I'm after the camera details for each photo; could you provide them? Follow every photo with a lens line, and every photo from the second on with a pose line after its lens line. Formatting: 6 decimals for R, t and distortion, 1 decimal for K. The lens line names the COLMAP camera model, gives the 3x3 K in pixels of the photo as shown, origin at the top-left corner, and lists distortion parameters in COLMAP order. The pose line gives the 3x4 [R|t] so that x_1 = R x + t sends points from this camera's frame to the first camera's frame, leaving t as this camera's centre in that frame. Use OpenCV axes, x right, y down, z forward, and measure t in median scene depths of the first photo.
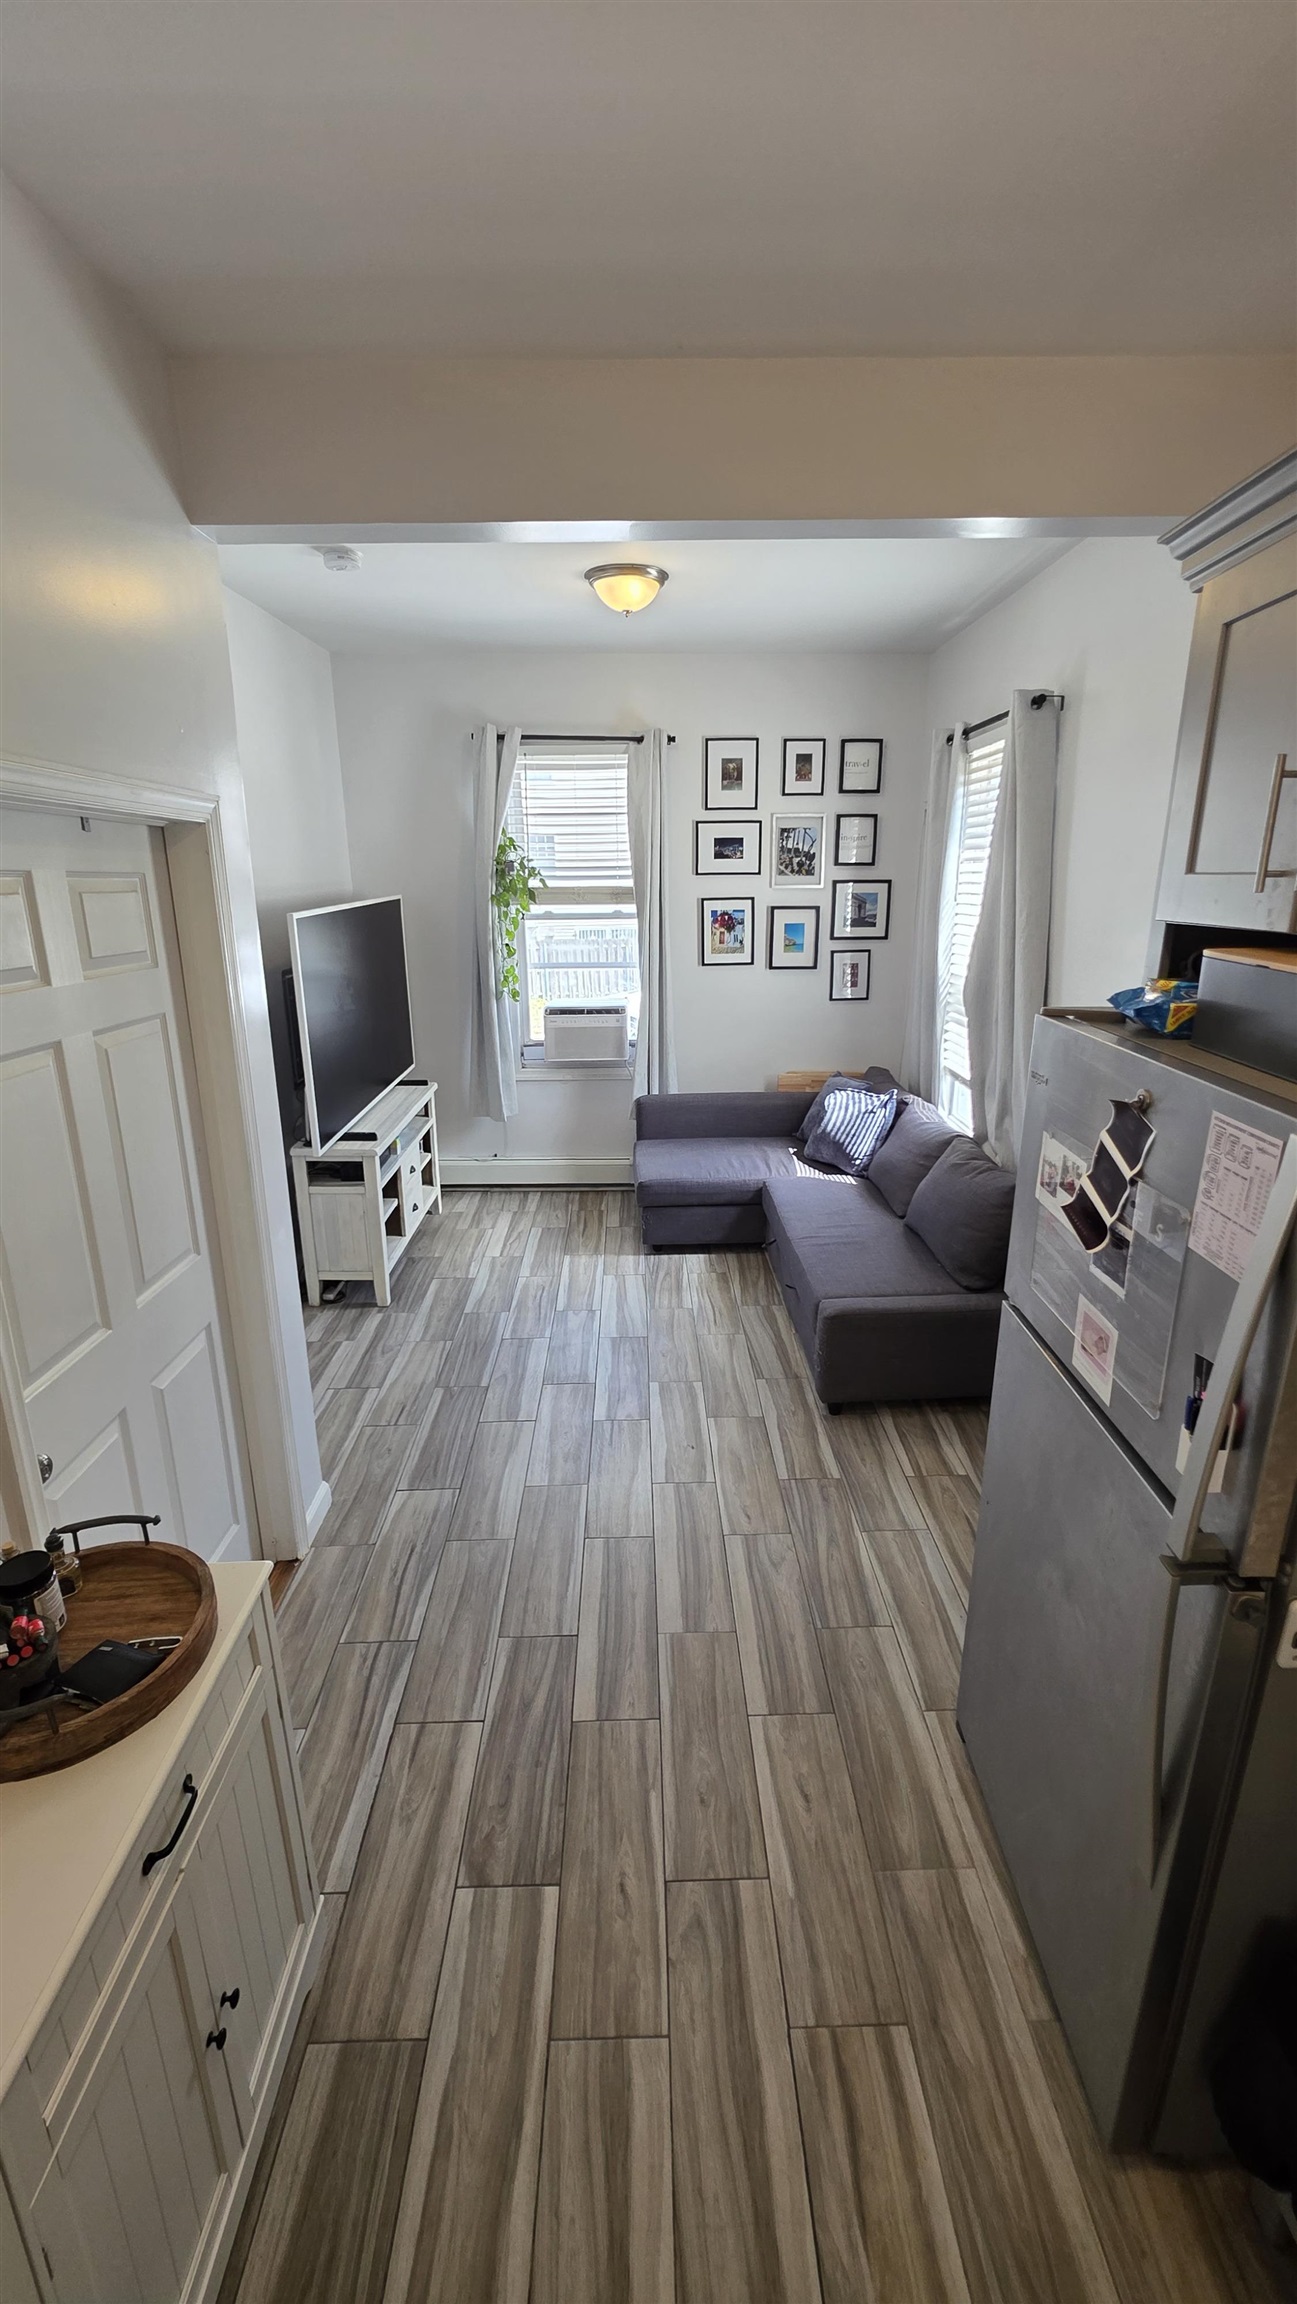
lens RADIAL K [[913.0, 0, 657.7], [0, 913.0, 1143.3], [0, 0, 1]] dist [-0.004559, 0.000695]
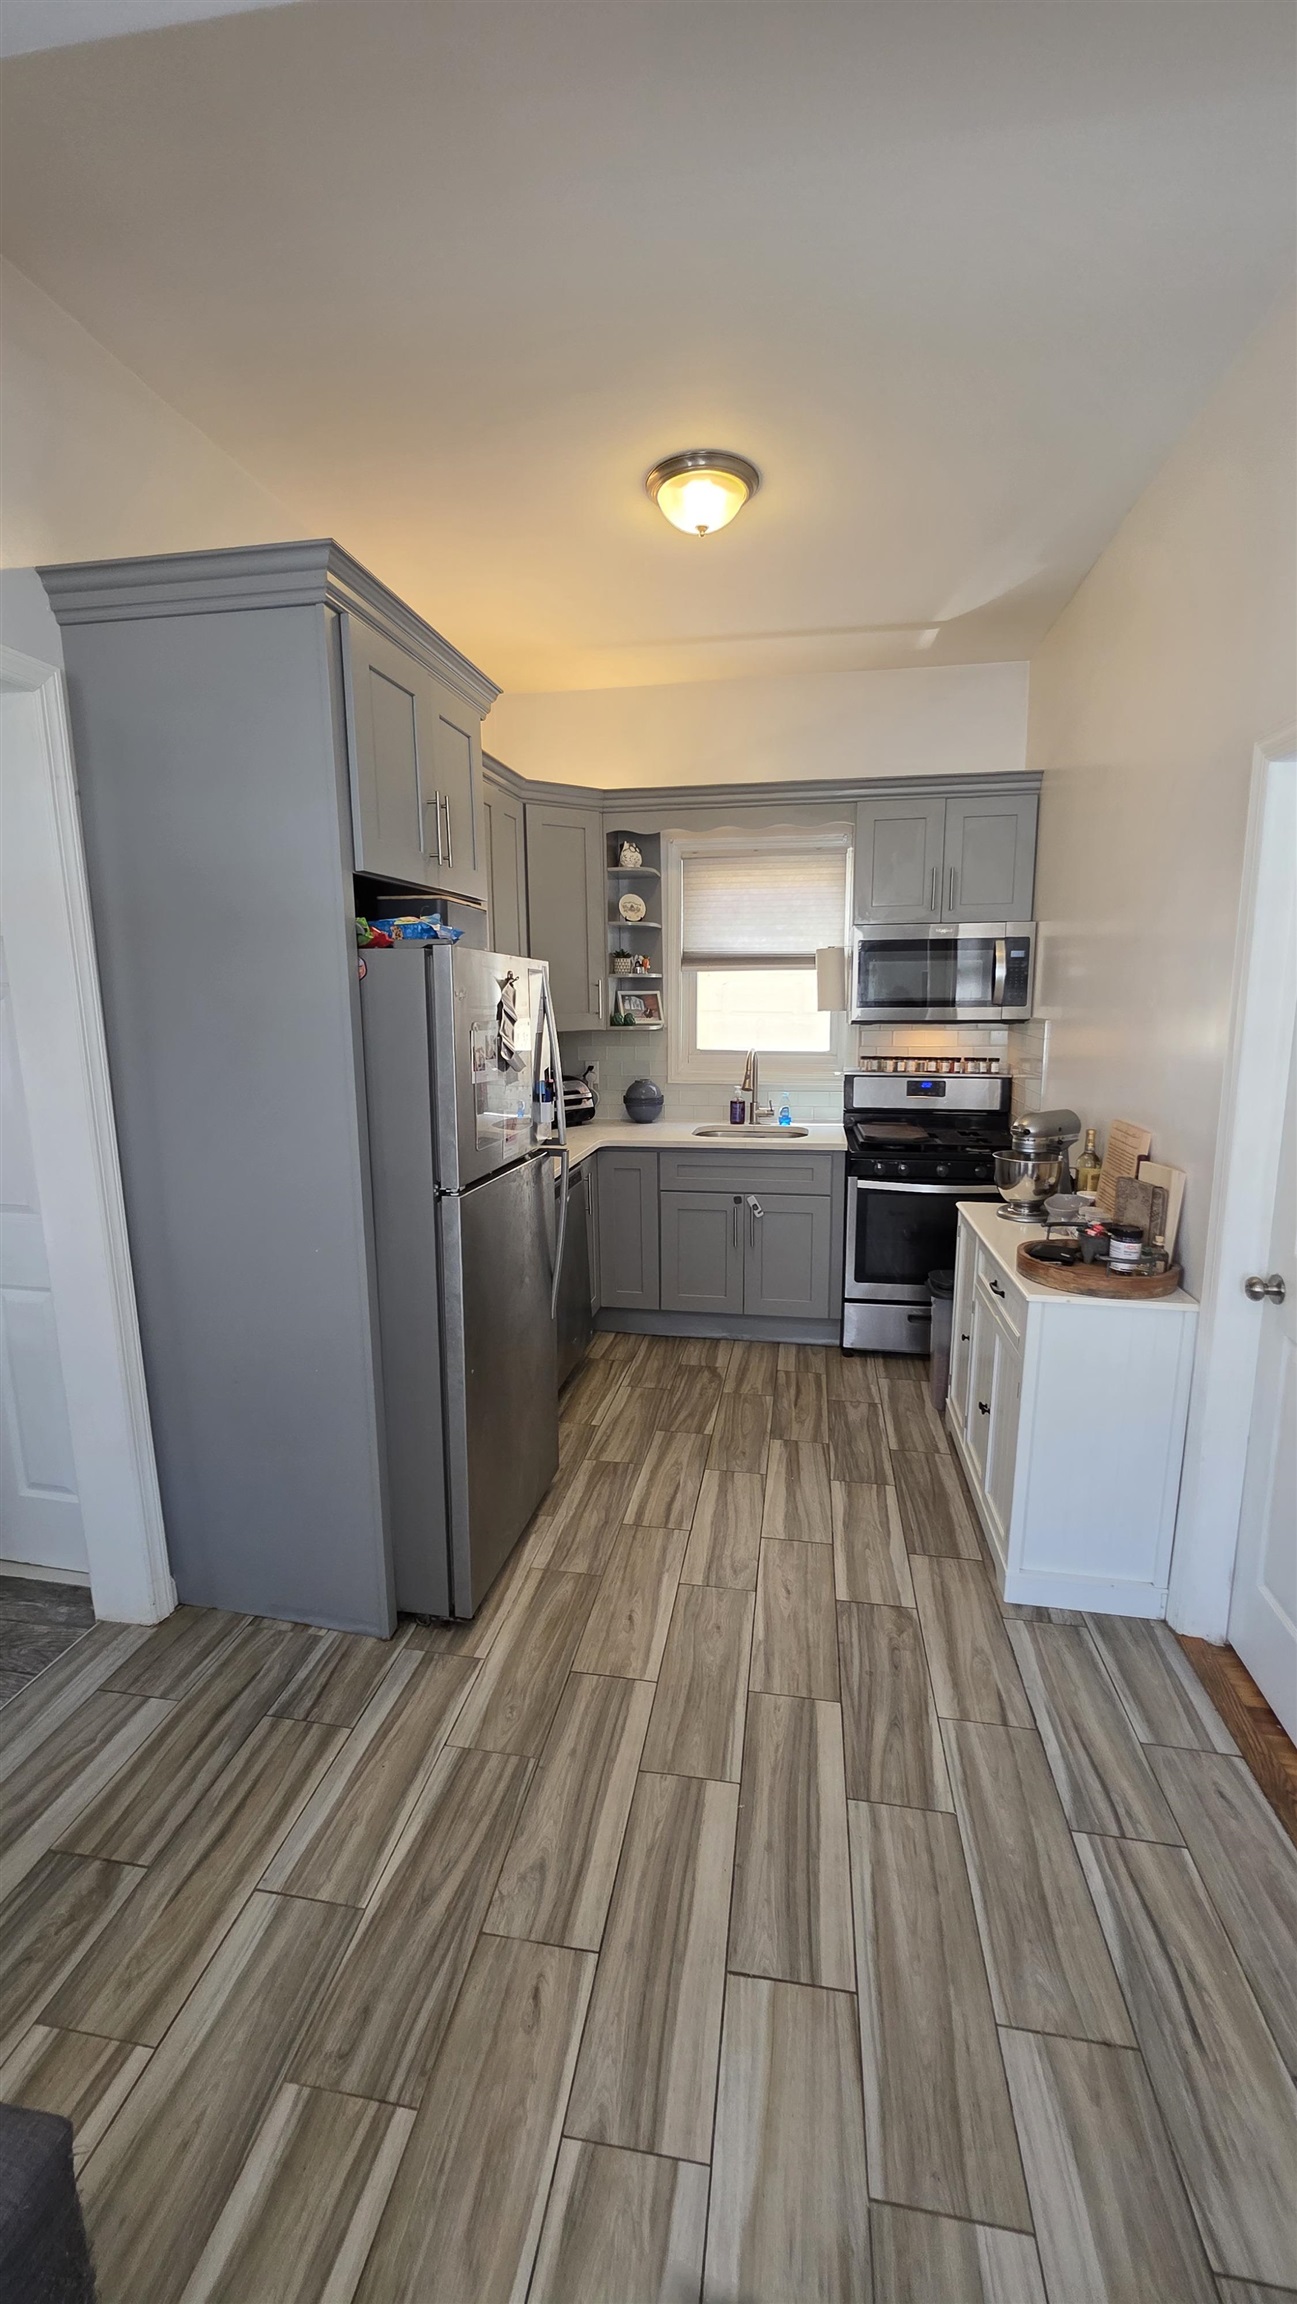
lens RADIAL K [[913.0, 0, 651.8], [0, 913.0, 1155.2], [0, 0, 1]] dist [-0.004559, 0.000695]
pose [[-0.982364, -0.024616, 0.185349, -0.041080], [0.060812, 0.895338, 0.441217, -0.202809], [-0.176811, 0.444707, -0.878051, 1.065142]]
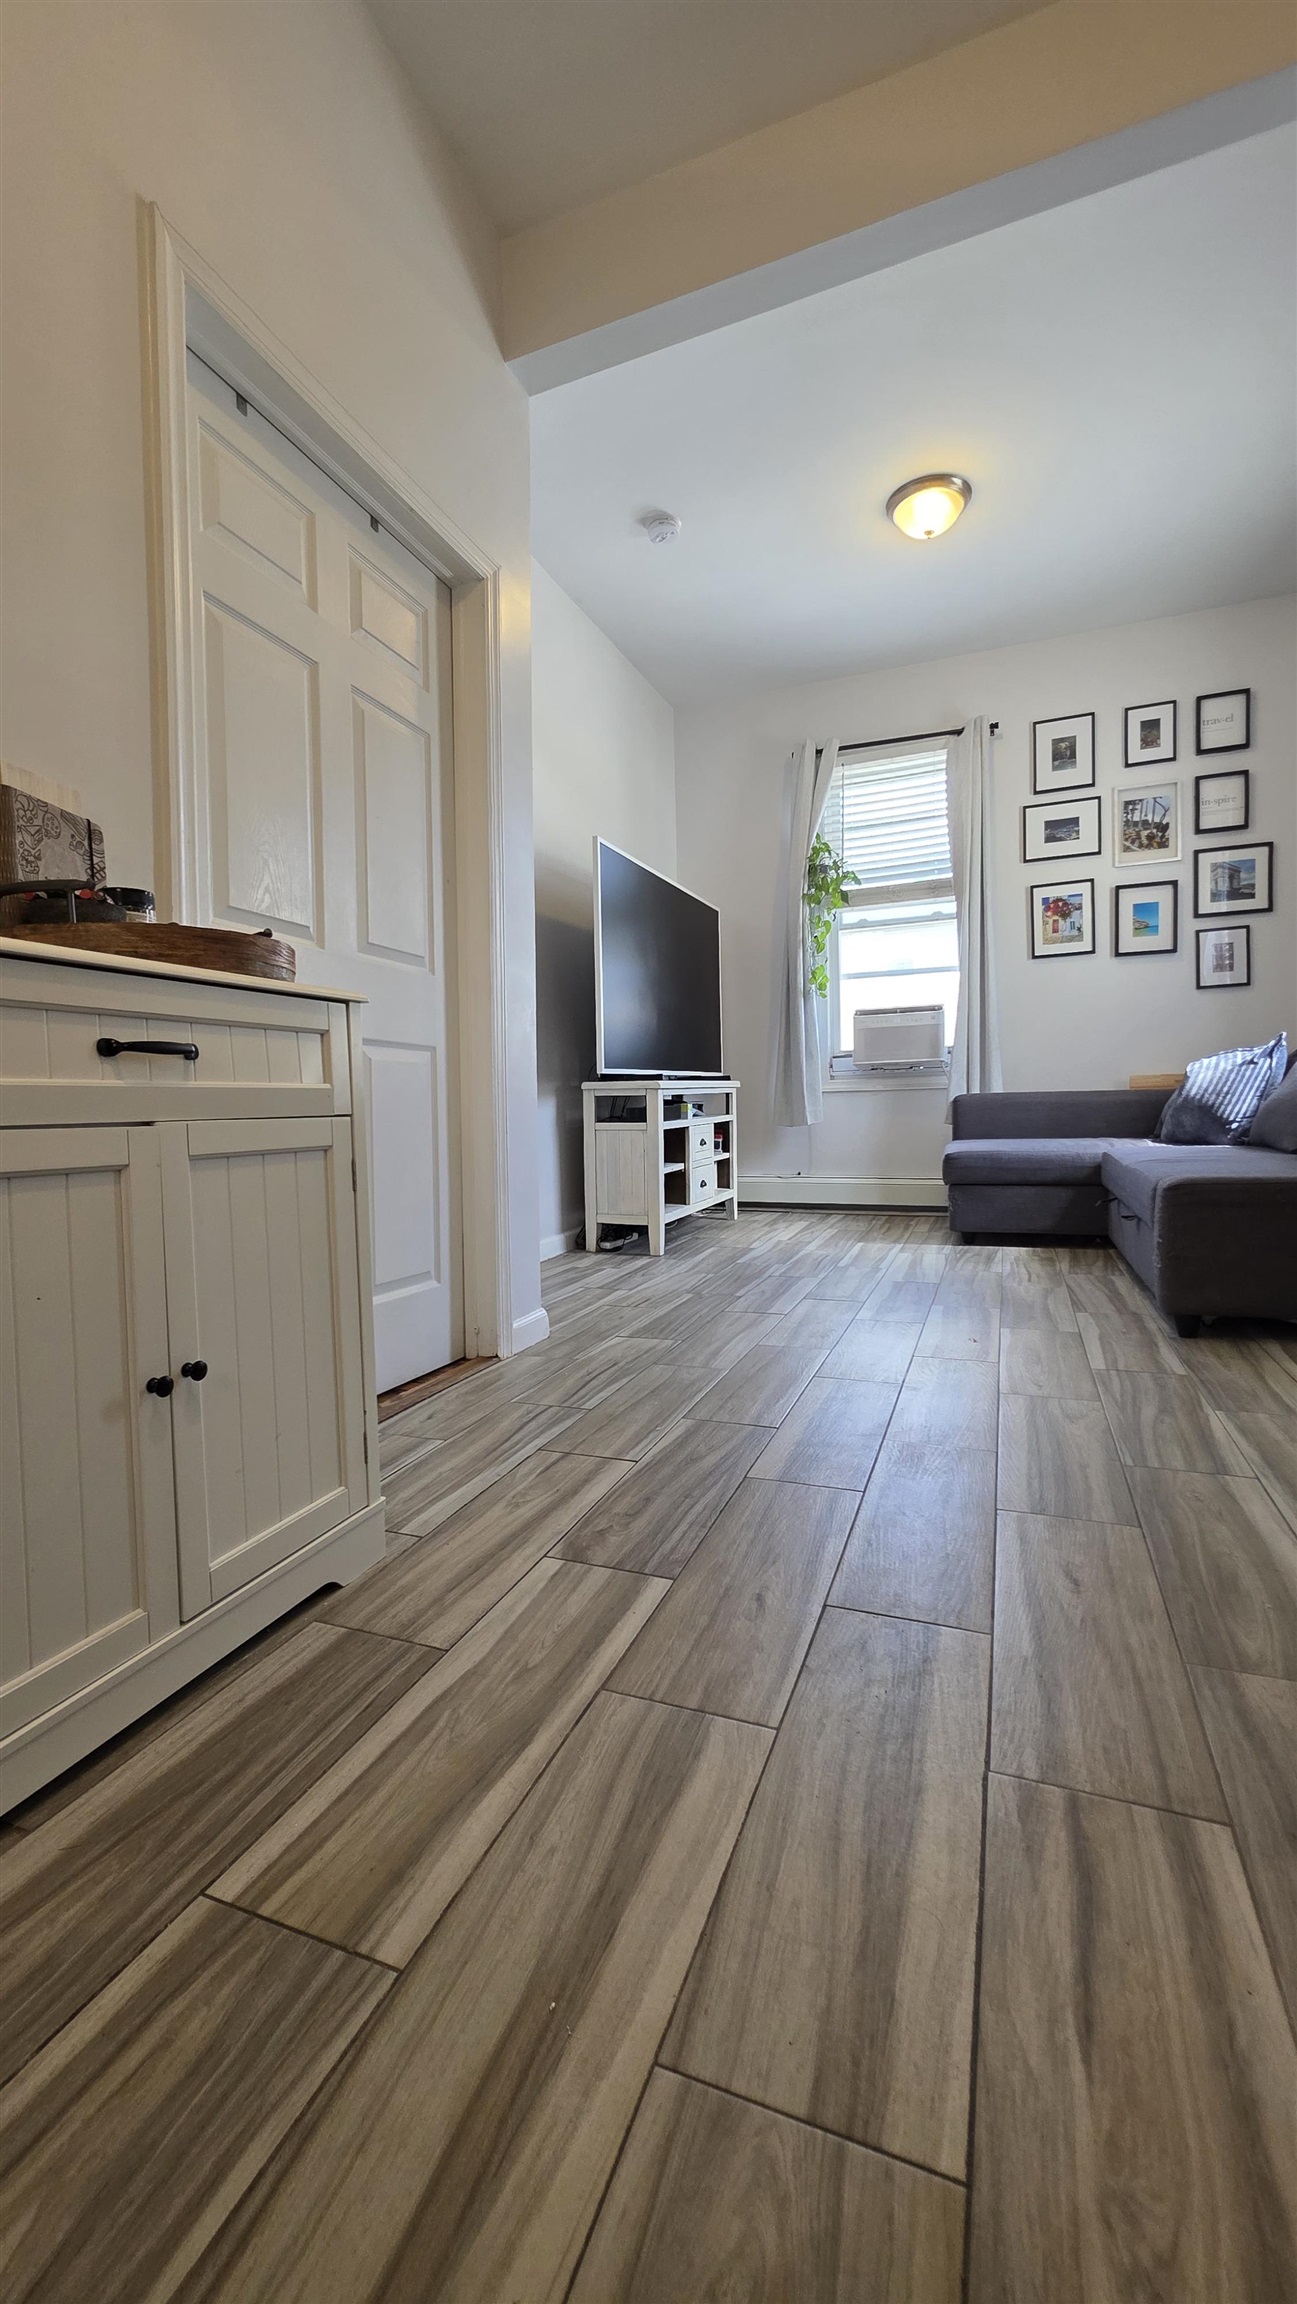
lens RADIAL K [[913.0, 0, 657.7], [0, 913.0, 1145.5], [0, 0, 1]] dist [-0.004559, 0.000695]
pose [[0.924582, 0.002115, -0.380976, 0.082060], [-0.092631, 0.971225, -0.219412, 0.356736], [0.369550, 0.238154, 0.898173, 0.155893]]
